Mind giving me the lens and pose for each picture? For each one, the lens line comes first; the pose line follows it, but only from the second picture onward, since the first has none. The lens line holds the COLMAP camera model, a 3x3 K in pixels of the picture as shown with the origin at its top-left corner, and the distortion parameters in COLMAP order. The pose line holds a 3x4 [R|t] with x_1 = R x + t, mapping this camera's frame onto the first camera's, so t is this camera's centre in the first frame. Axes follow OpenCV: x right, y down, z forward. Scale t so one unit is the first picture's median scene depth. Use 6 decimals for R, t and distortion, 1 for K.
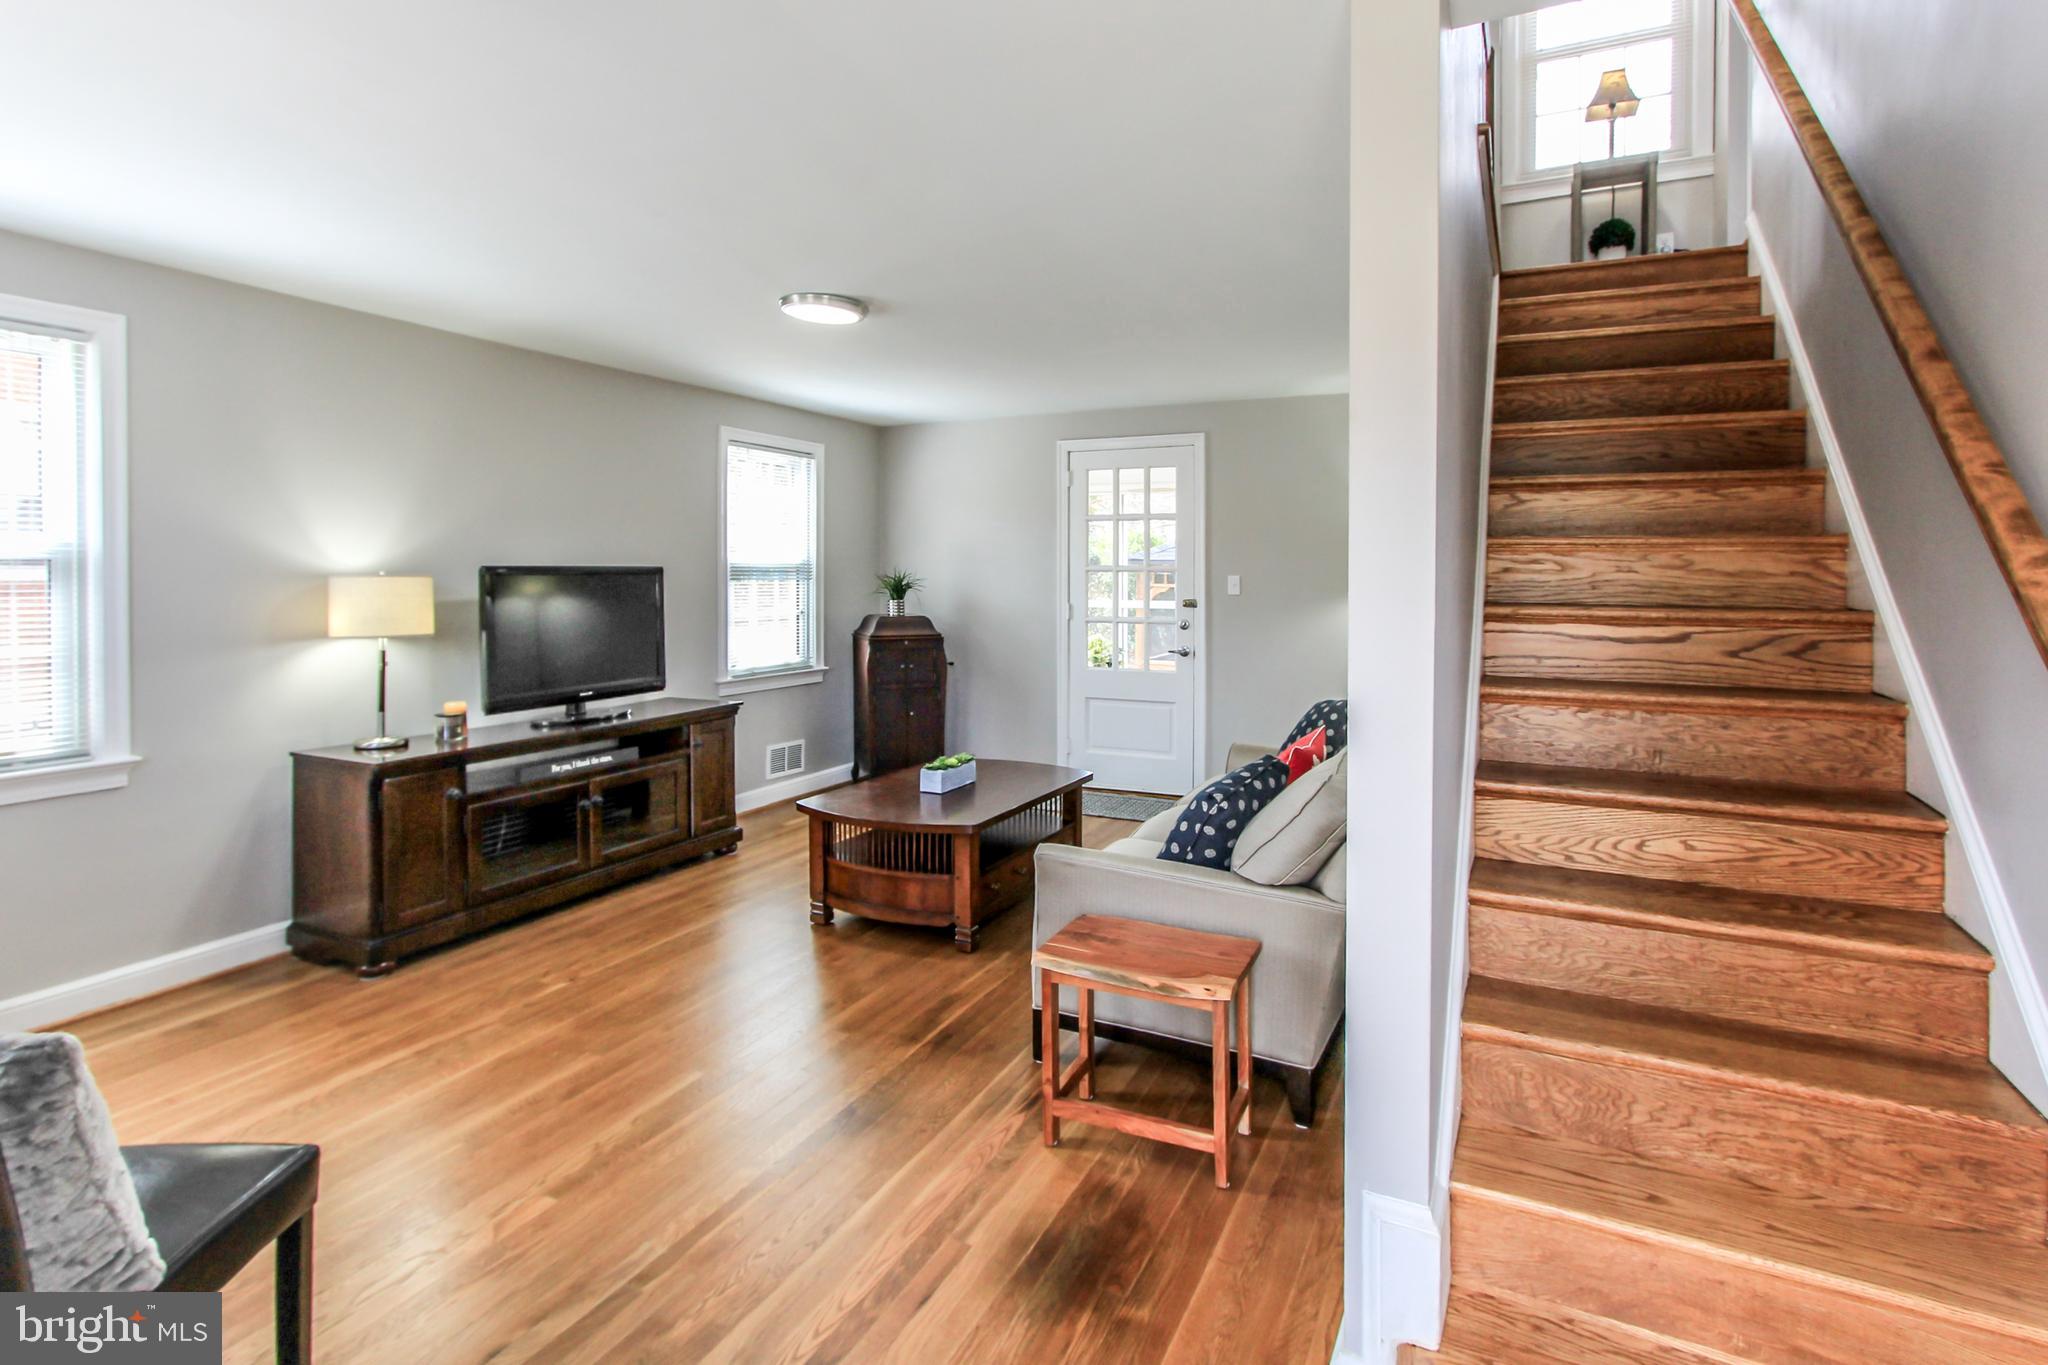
lens RADIAL K [[1025.4, 0, 1020.6], [0, 1025.4, 586.8], [0, 0, 1]] dist [-0.000378, 0.000301]
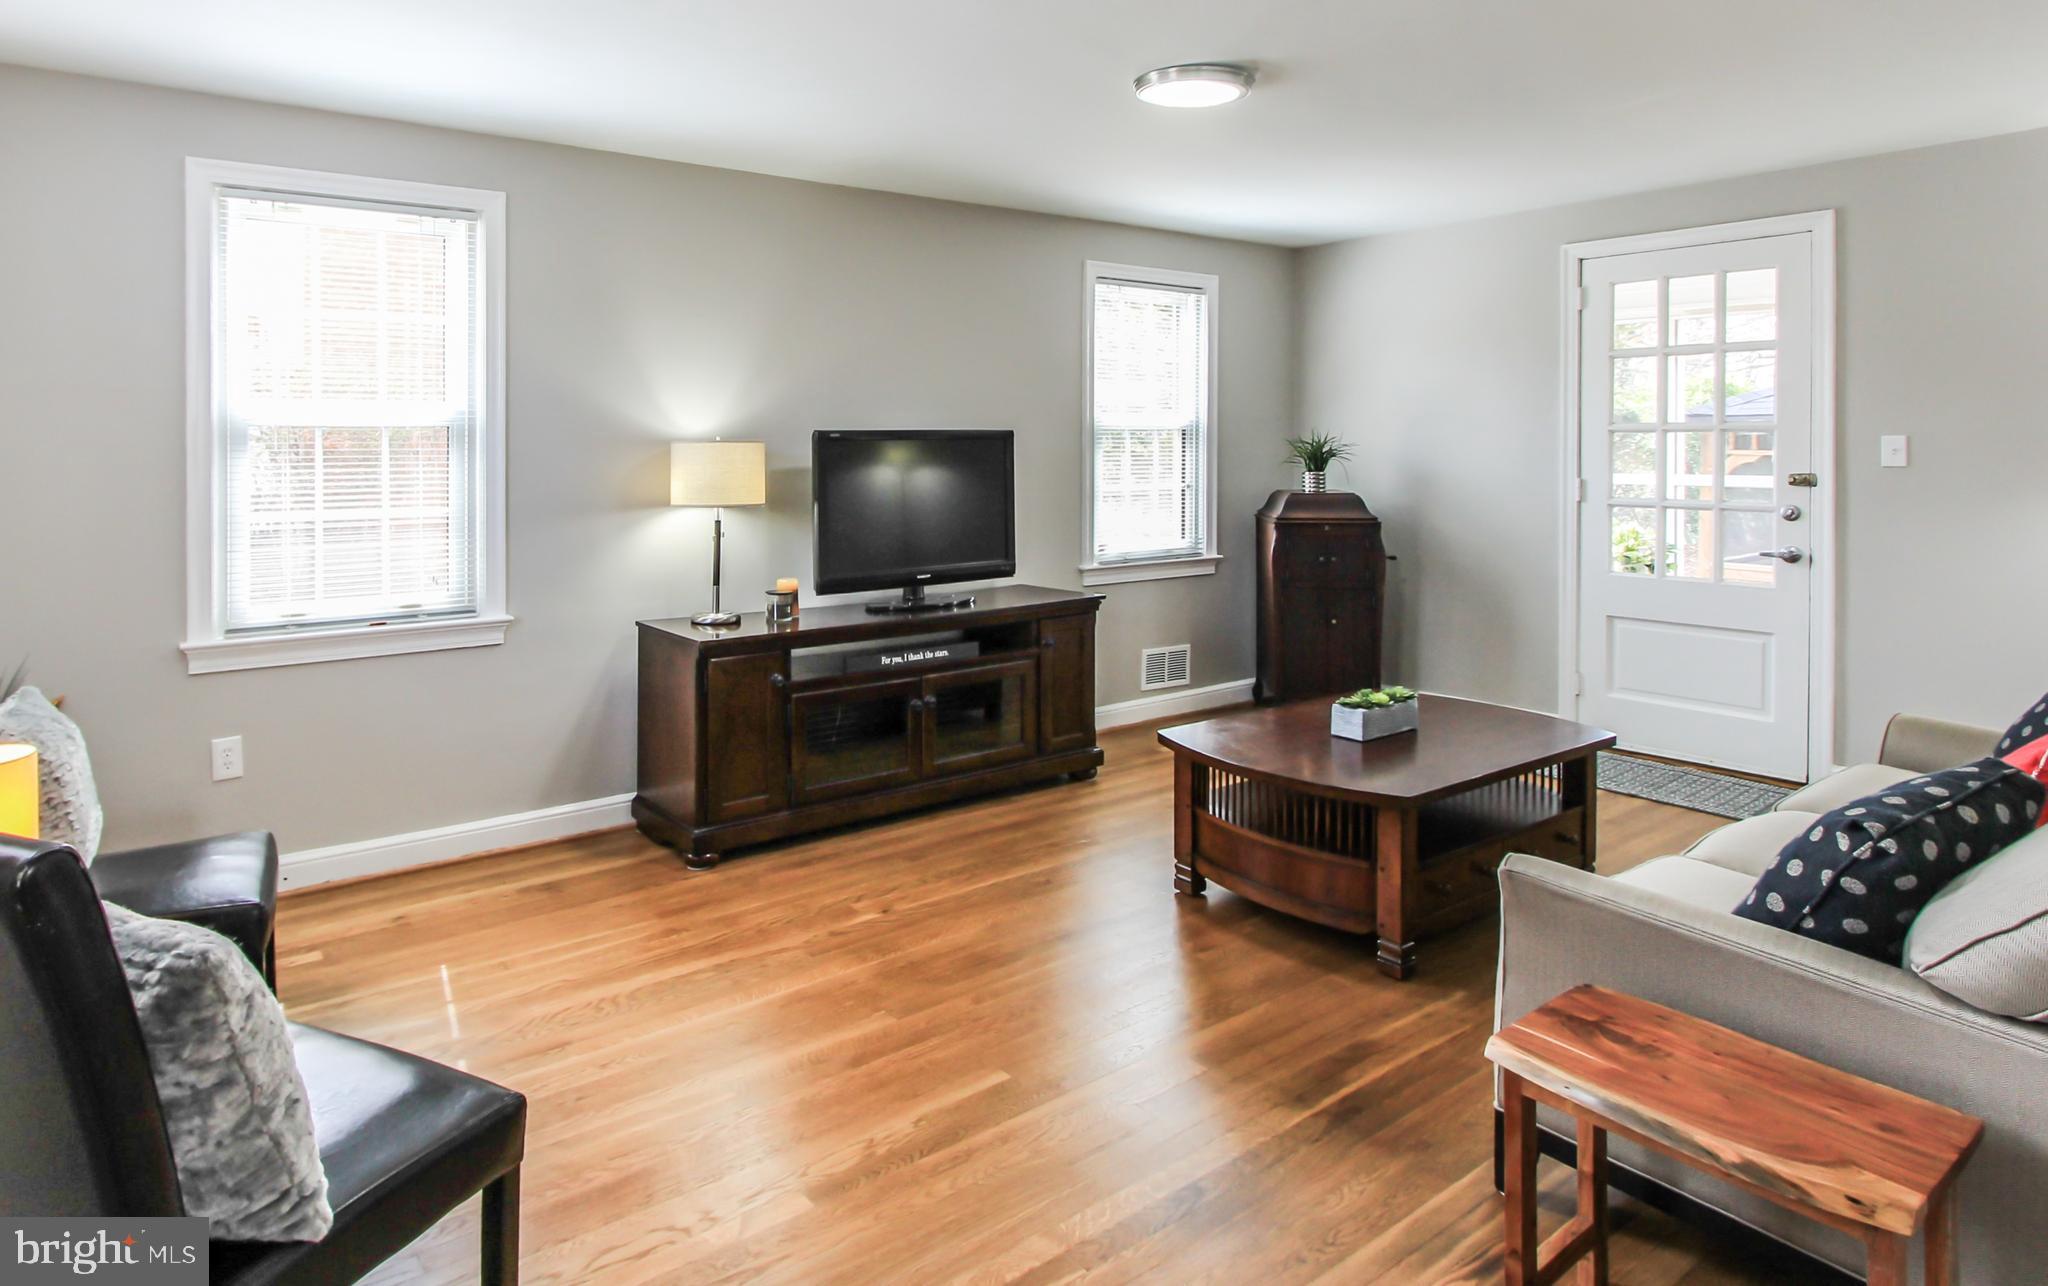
lens RADIAL K [[1158.7, 0, 845.9], [0, 1158.7, 461.4], [0, 0, 1]] dist [-0.005256, -0.000151]
pose [[0.865094, 0.002633, -0.501603, 0.018096], [-0.000443, 0.999990, 0.004486, 0.002467], [0.501610, -0.003659, 0.865086, 0.140252]]
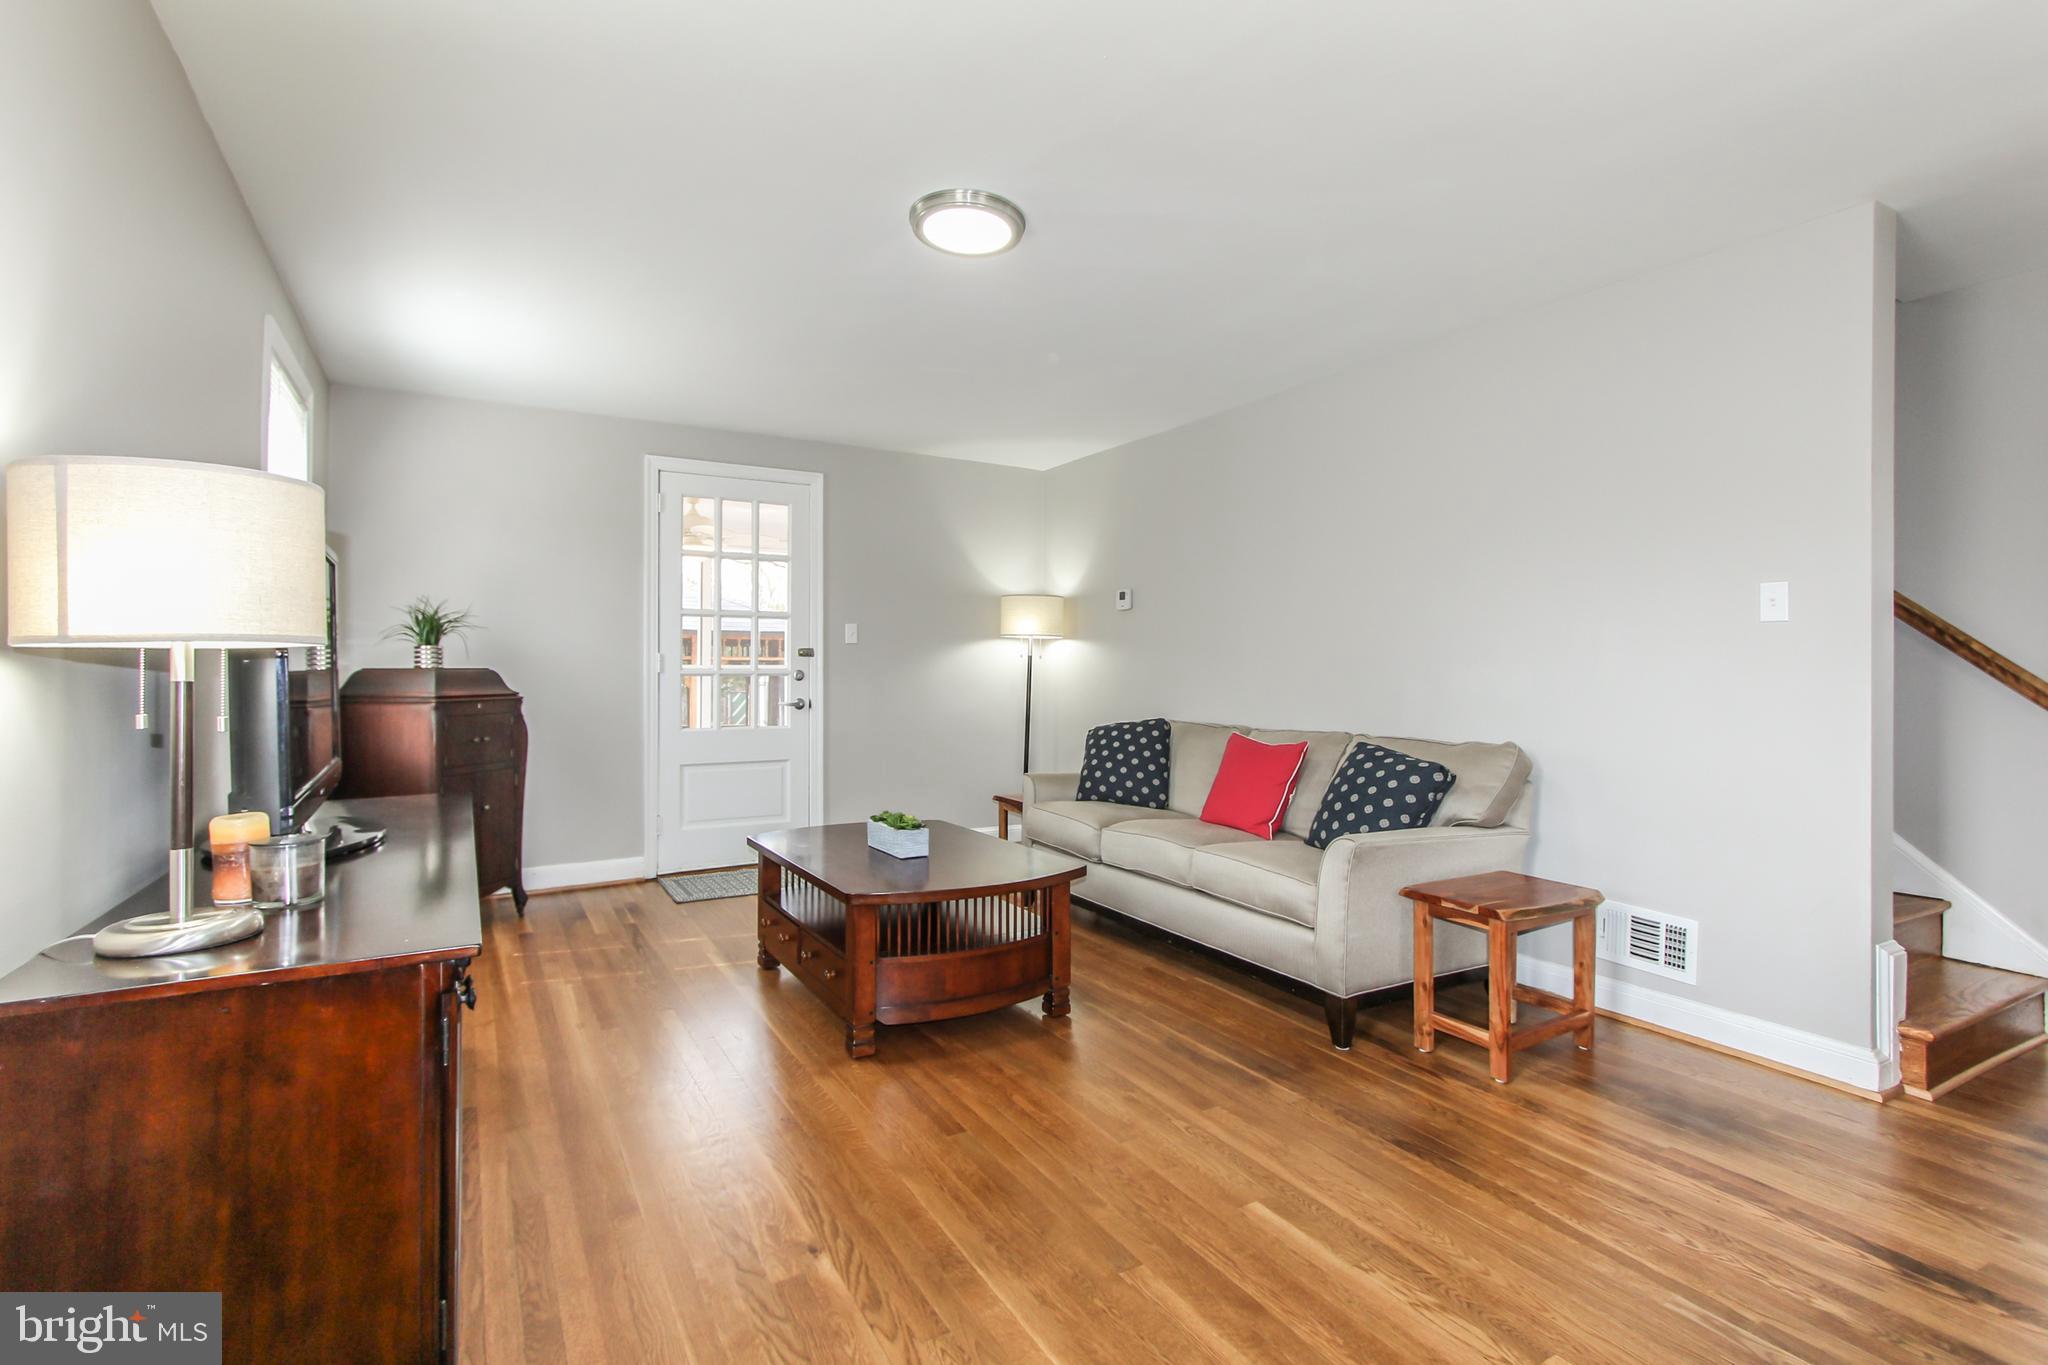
lens RADIAL K [[958.2, 0, 1030.5], [0, 958.2, 670.5], [0, 0, 1]] dist [0.002953, 0.000419]
pose [[0.556645, -0.003535, 0.830743, -0.777953], [0.010134, 0.999945, -0.002535, 0.063973], [-0.830689, 0.009830, 0.556650, 0.581276]]
